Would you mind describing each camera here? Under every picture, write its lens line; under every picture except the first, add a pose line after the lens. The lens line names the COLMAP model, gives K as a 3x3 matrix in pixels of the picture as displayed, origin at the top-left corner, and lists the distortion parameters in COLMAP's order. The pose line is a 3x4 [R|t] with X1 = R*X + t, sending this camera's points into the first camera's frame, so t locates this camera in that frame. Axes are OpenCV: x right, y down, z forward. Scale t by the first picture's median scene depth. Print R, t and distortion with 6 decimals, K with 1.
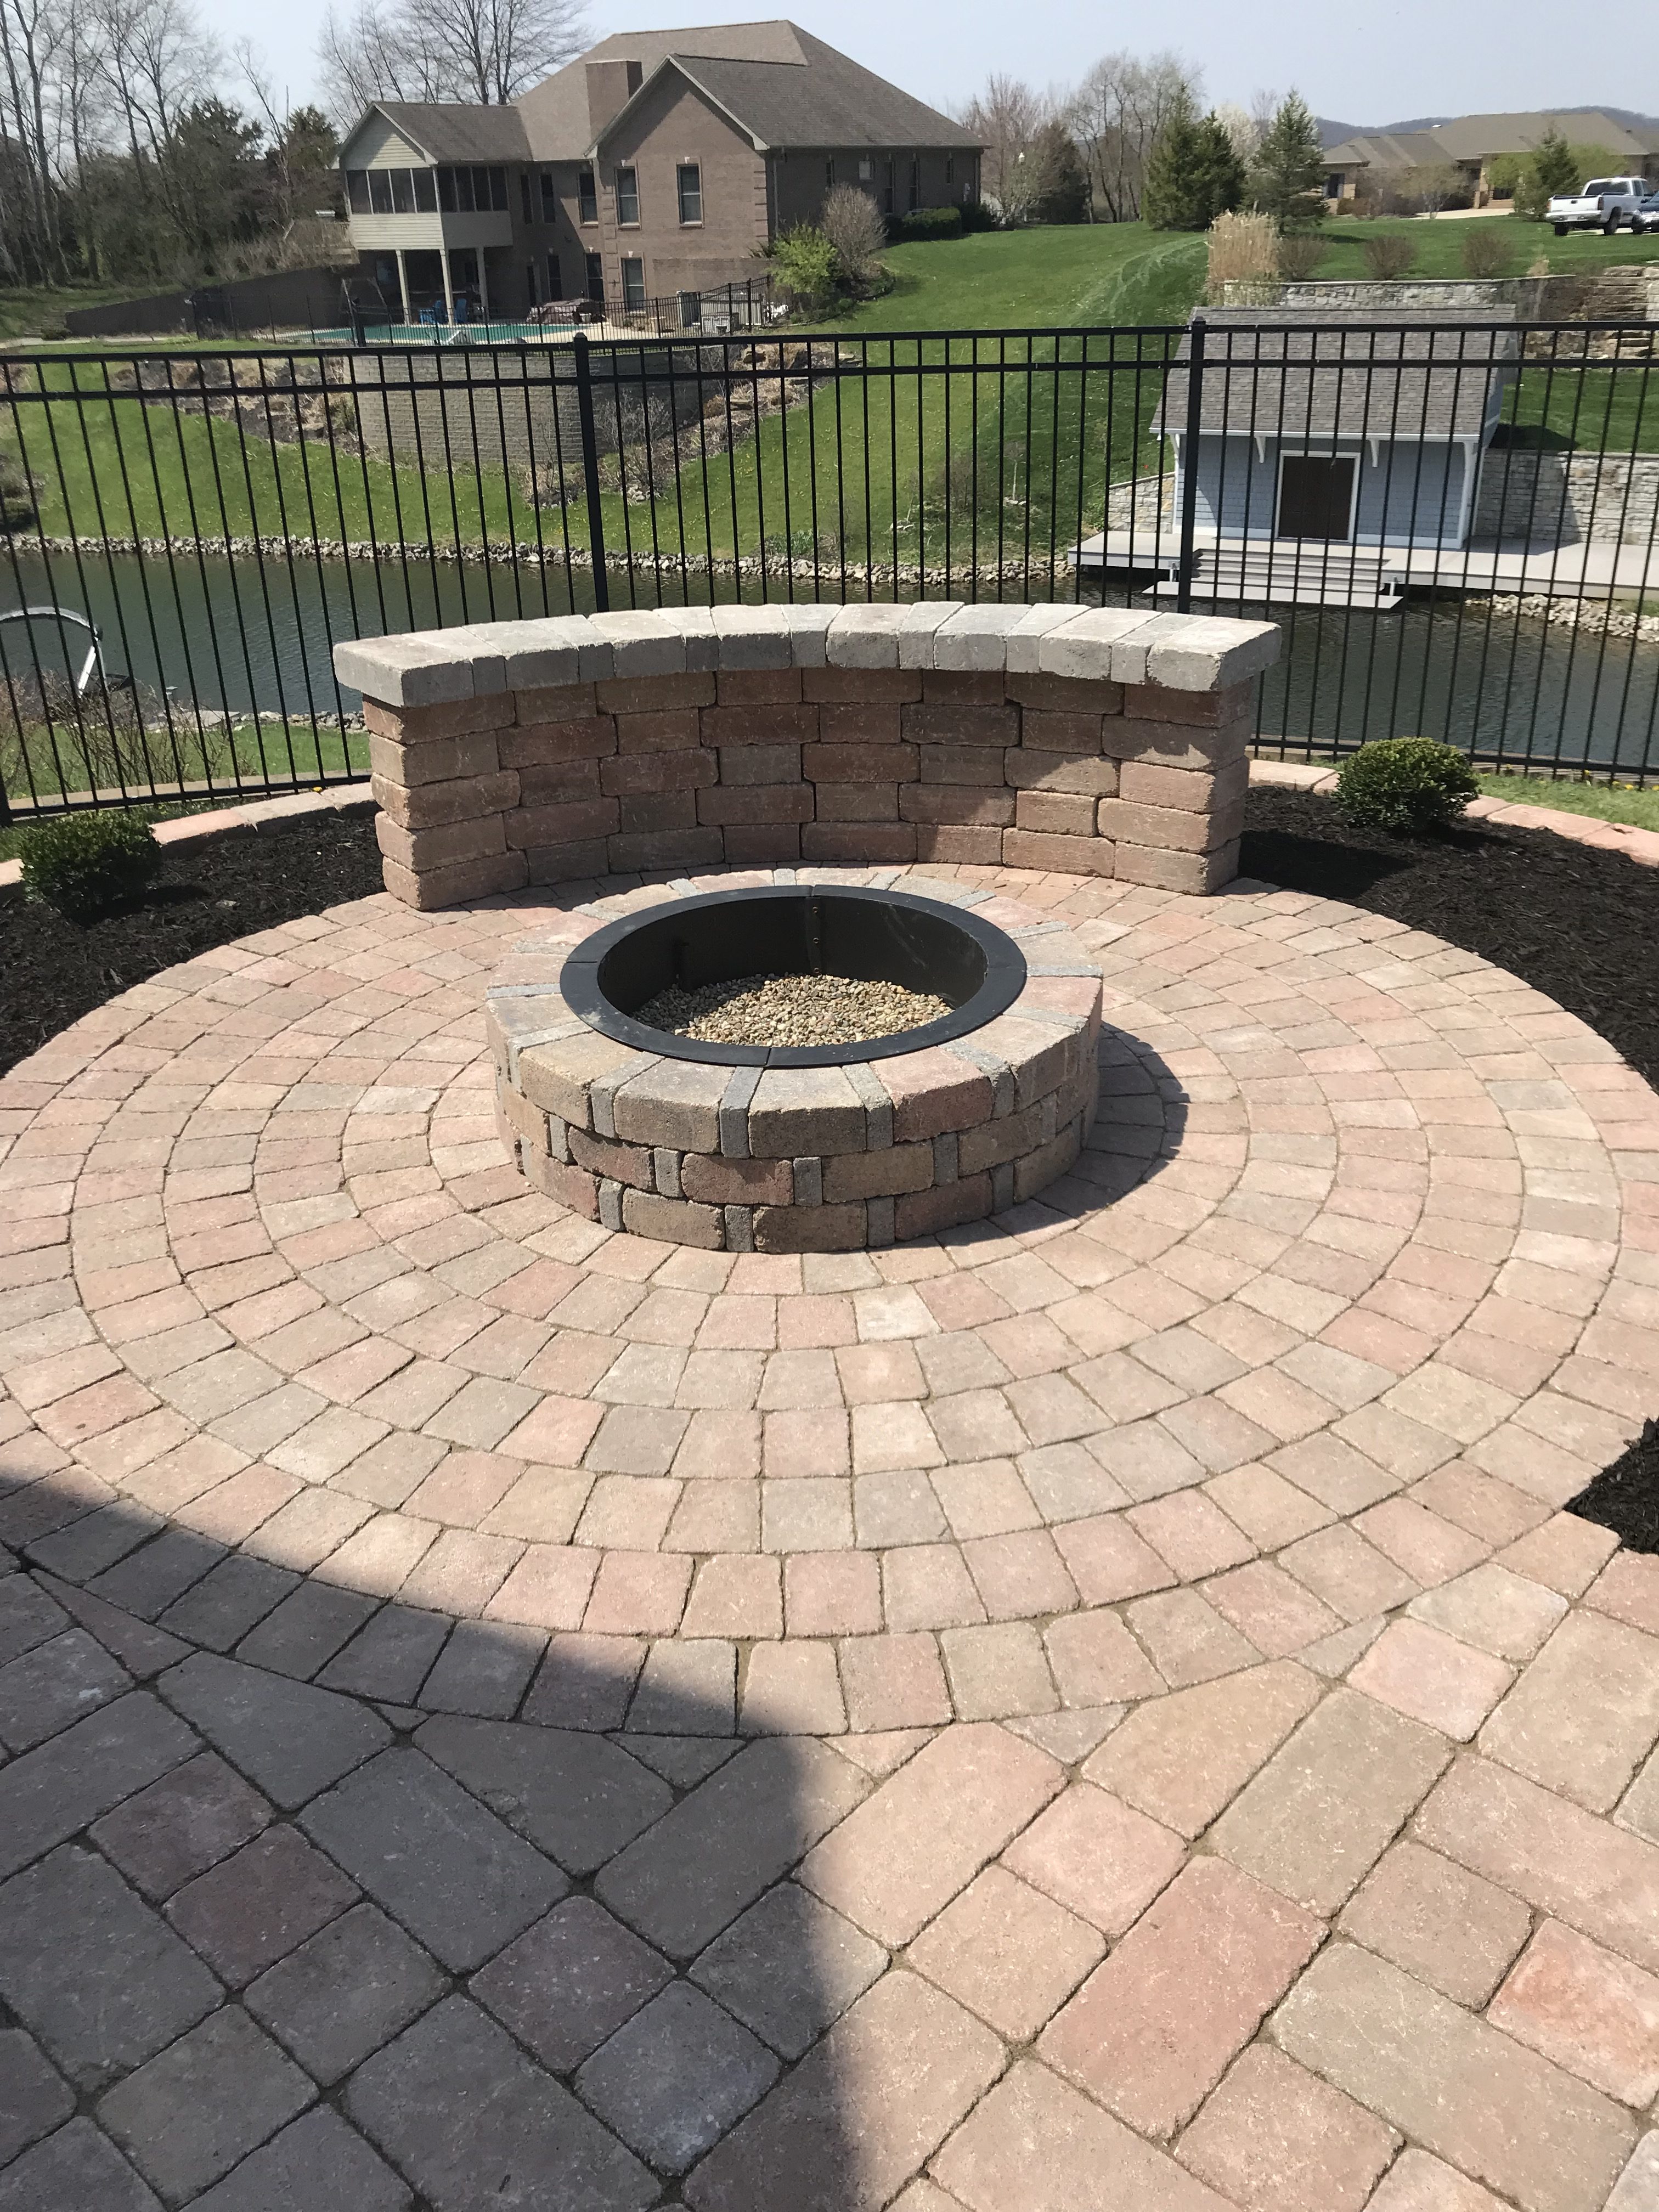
lens RADIAL K [[1844.7, 0, 823.1], [0, 1844.7, 1116.1], [0, 0, 1]] dist [0.035732, -0.013963]
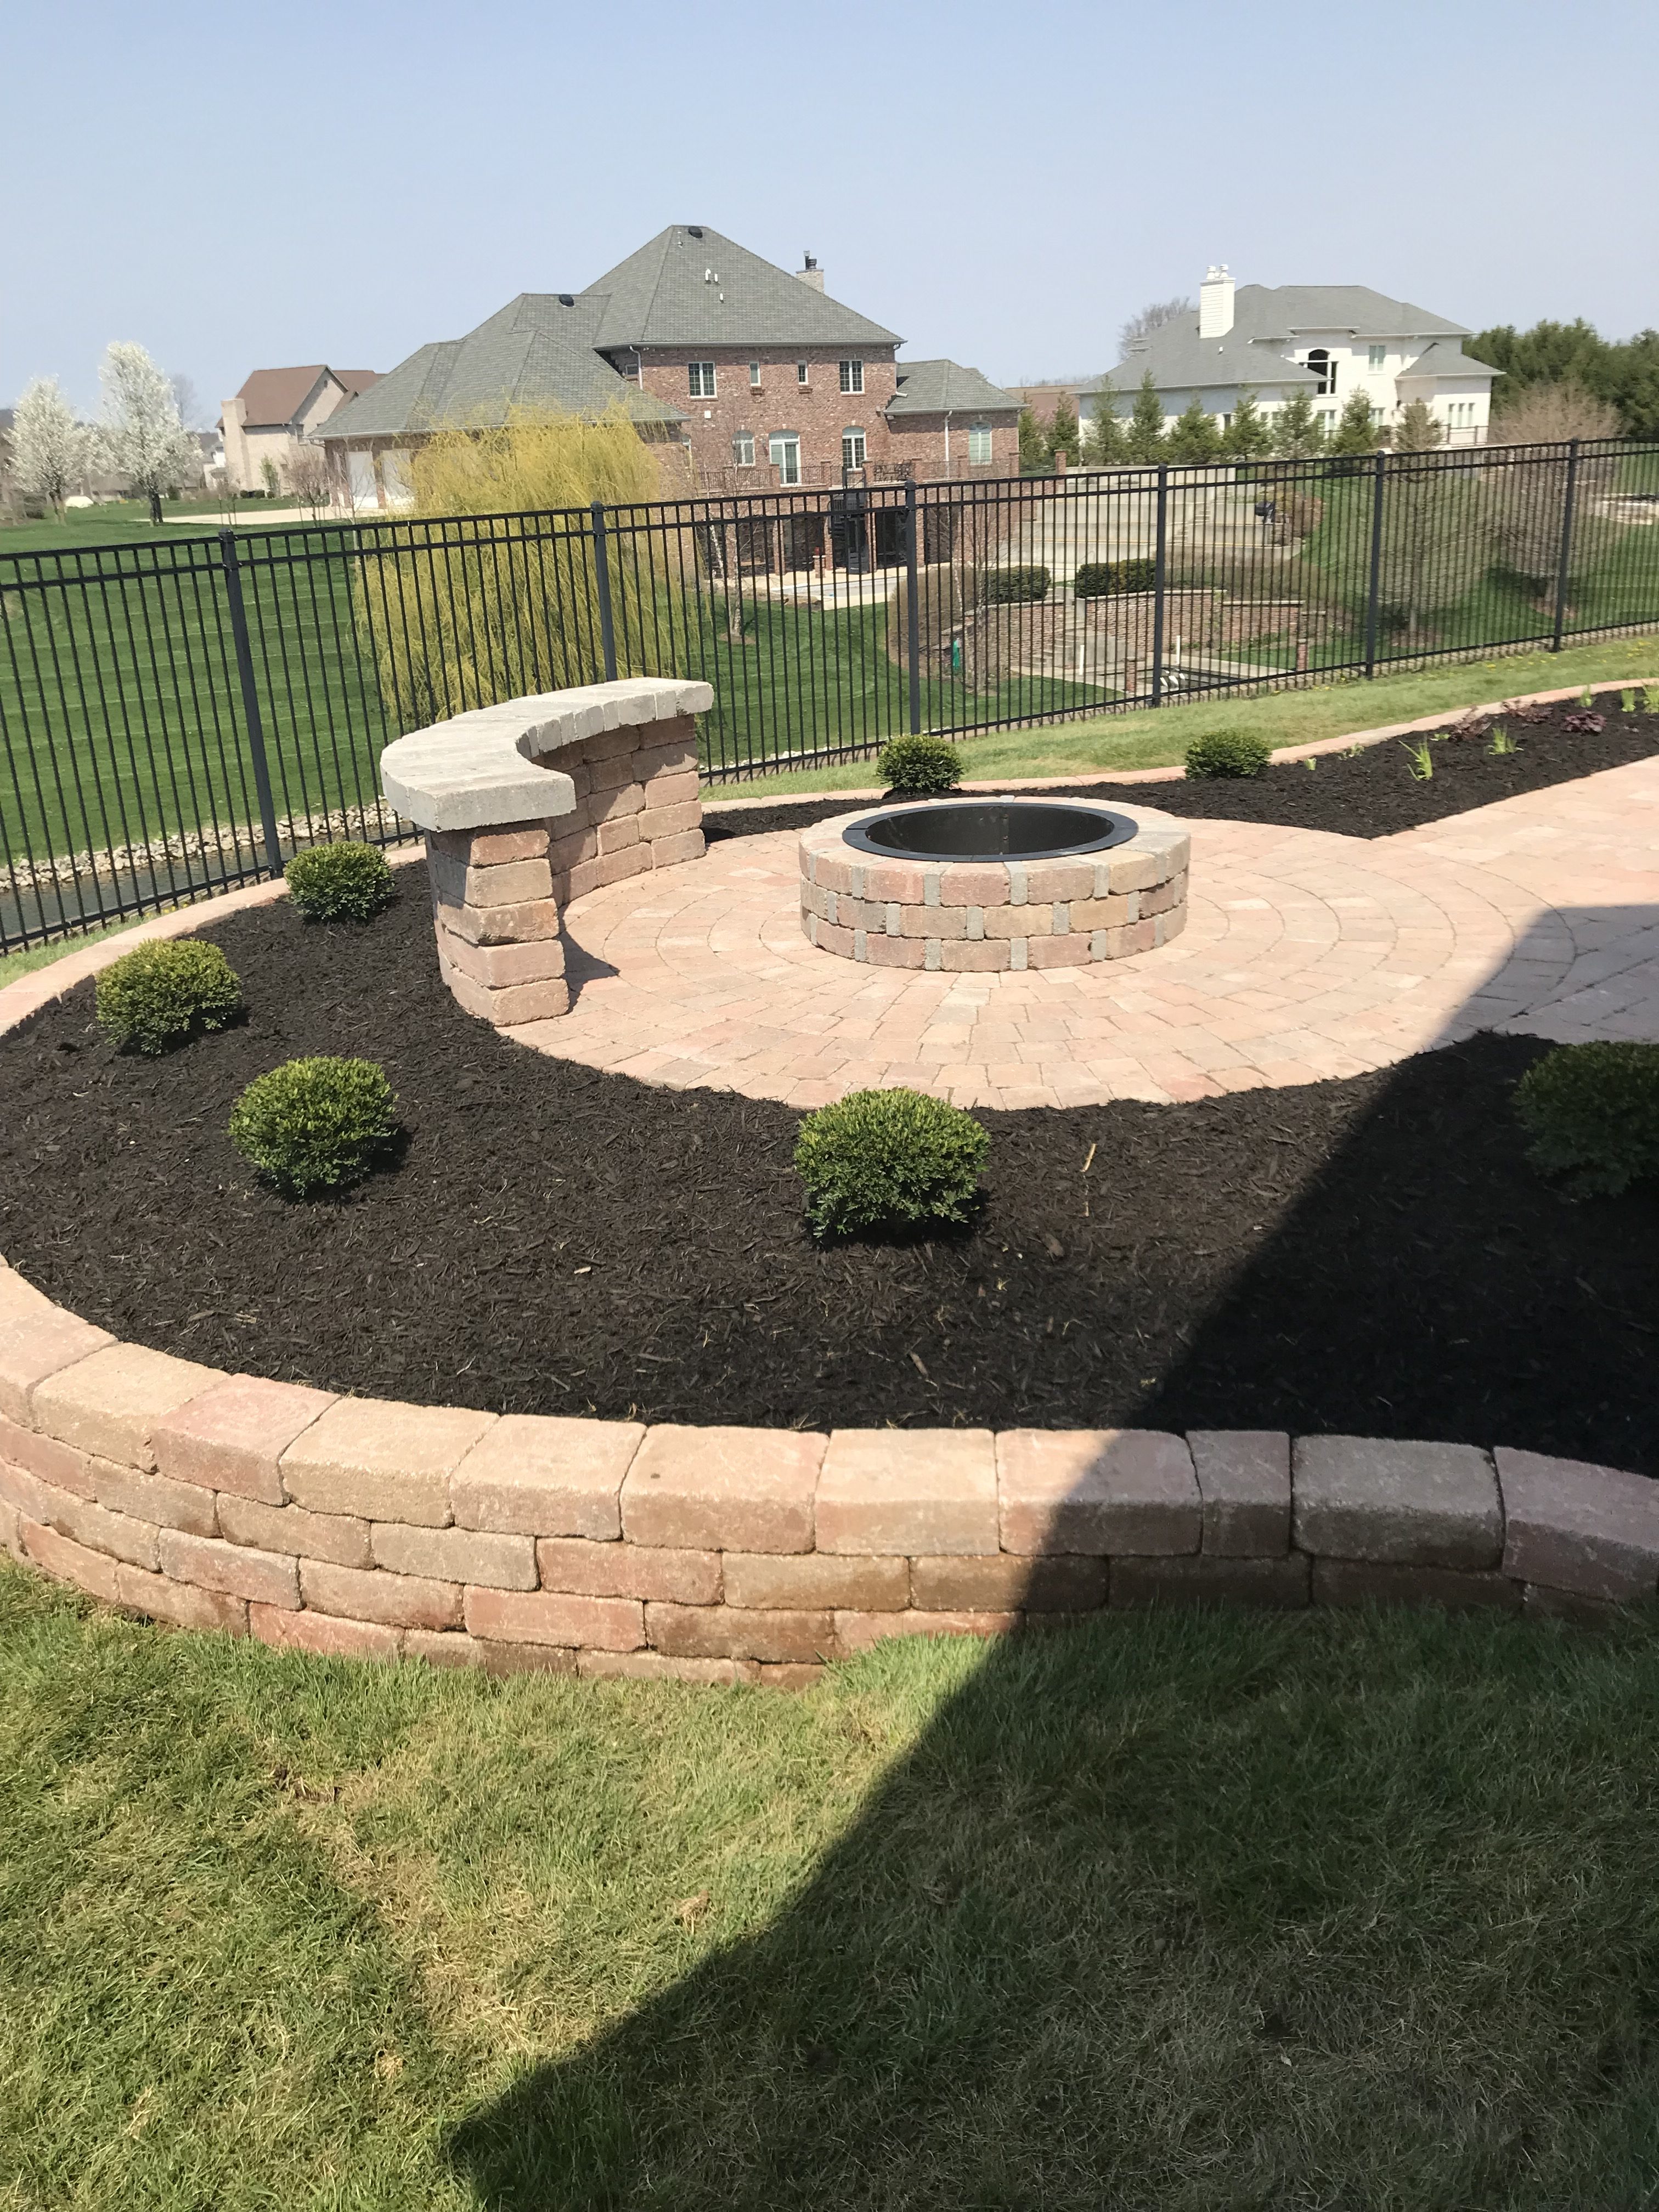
lens RADIAL K [[1844.7, 0, 829.4], [0, 1844.7, 1110.6], [0, 0, 1]] dist [0.035732, -0.013963]
pose [[0.063223, -0.295773, 0.953164, -1.474009], [0.453839, 0.859129, 0.236491, -0.292129], [-0.888838, 0.417632, 0.188550, 0.805090]]
